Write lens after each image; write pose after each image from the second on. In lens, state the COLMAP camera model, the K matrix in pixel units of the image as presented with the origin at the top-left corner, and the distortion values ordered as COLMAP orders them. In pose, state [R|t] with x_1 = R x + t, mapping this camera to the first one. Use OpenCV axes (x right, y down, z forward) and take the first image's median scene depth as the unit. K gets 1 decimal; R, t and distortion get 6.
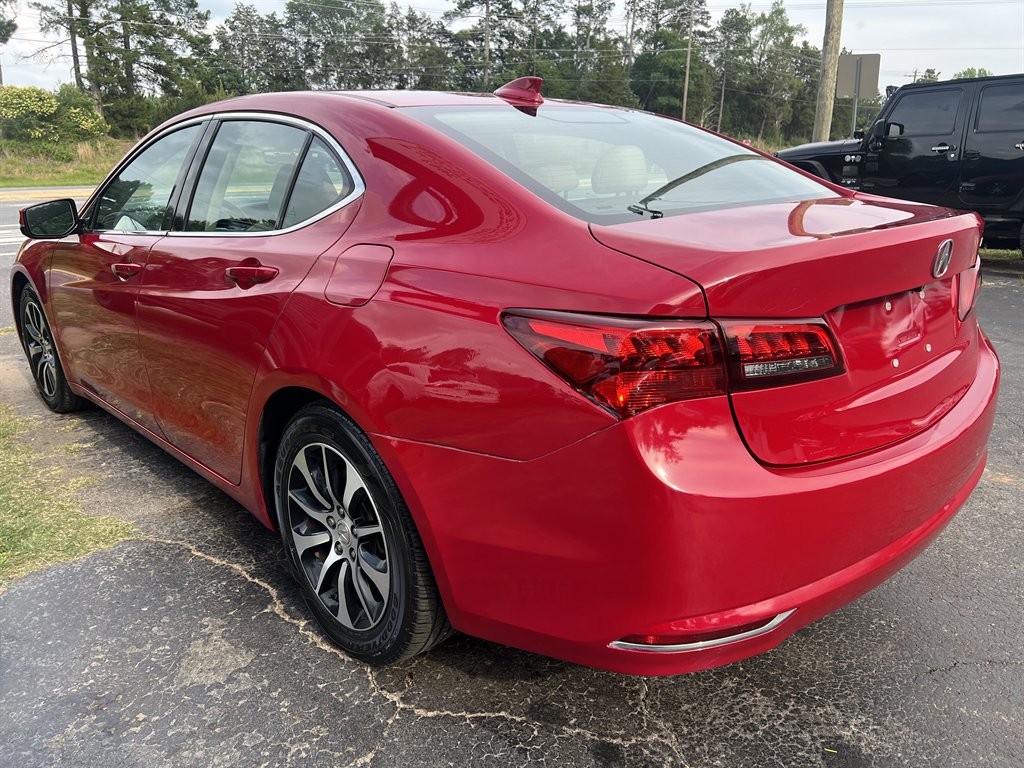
lens RADIAL K [[822.3, 0, 511.0], [0, 822.3, 382.5], [0, 0, 1]] dist [0.008129, -0.010246]
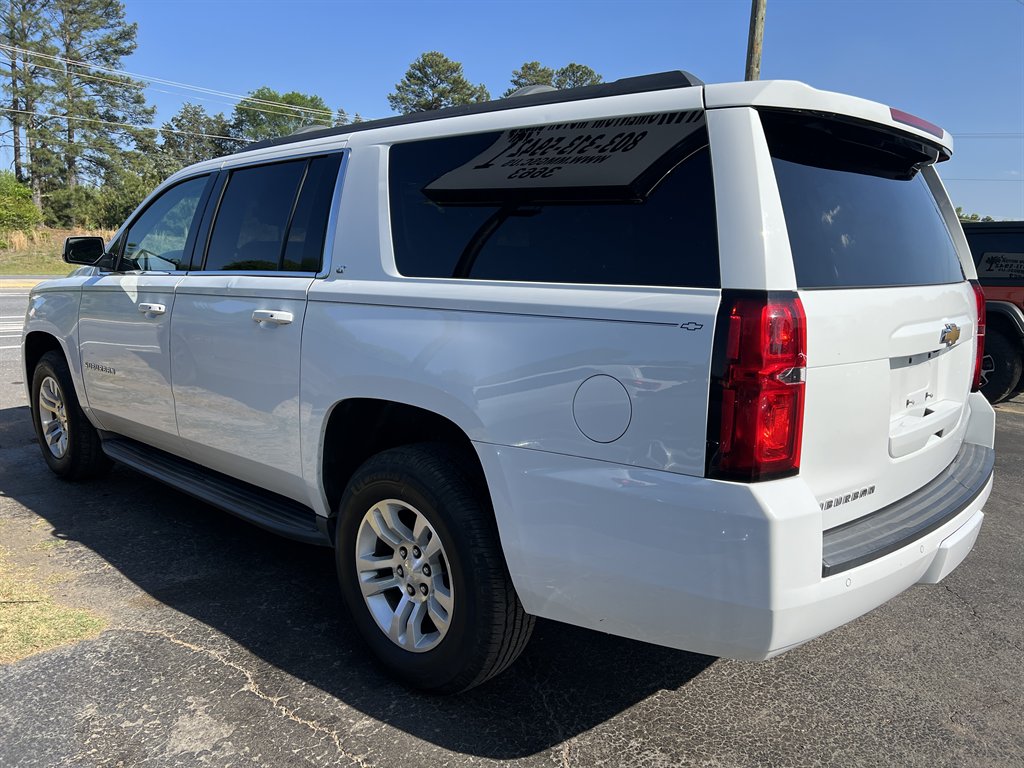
lens RADIAL K [[822.3, 0, 514.0], [0, 822.3, 385.8], [0, 0, 1]] dist [0.008129, -0.010246]
pose [[0.996717, 0.019443, 0.078599, -0.016508], [-0.010365, 0.993392, -0.114298, -0.016730], [-0.080302, 0.113108, 0.990332, -0.204929]]
